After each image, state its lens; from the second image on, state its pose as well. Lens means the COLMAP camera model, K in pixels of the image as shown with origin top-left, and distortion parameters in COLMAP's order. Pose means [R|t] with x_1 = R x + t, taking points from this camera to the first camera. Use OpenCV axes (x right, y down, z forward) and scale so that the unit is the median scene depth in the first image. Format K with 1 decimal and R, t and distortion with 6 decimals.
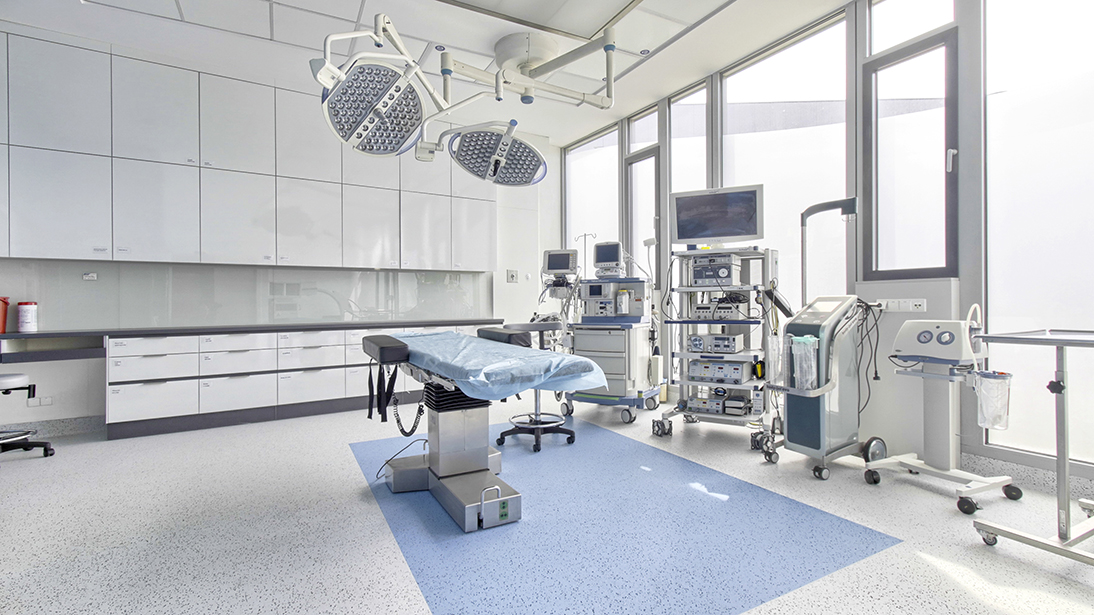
lens RADIAL K [[501.7, 0, 546.0], [0, 501.7, 312.4], [0, 0, 1]] dist [0.001157, 0.000423]
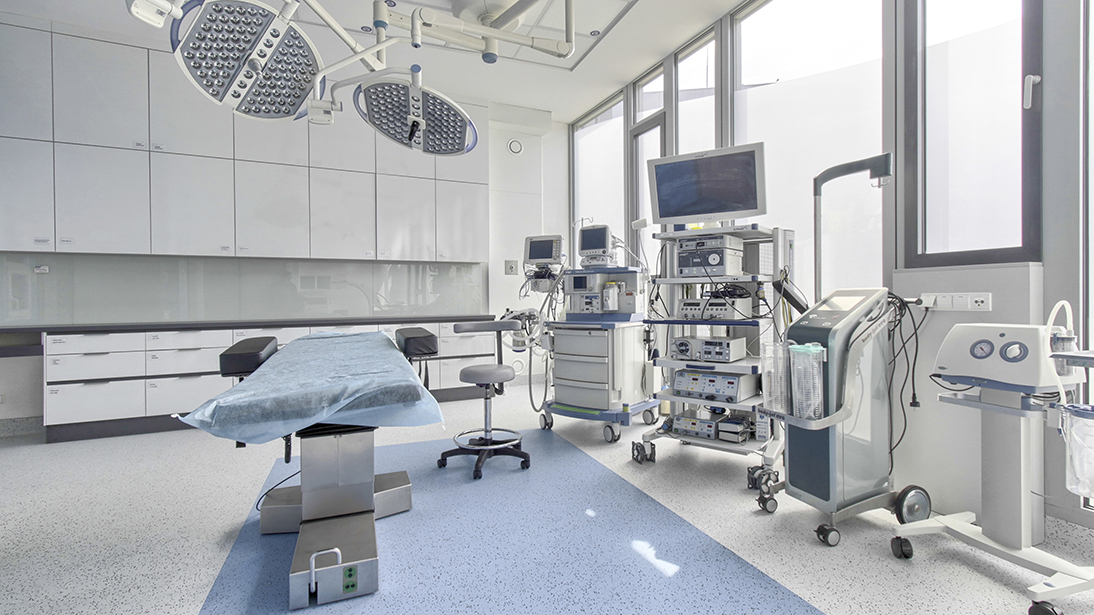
lens RADIAL K [[504.5, 0, 547.0], [0, 504.5, 307.5], [0, 0, 1]] dist [0.001046, -0.000508]
pose [[0.993335, 0.002888, -0.115229, 0.192648], [-0.002566, 0.999992, 0.002946, -0.005807], [0.115236, -0.002631, 0.993335, 0.198350]]
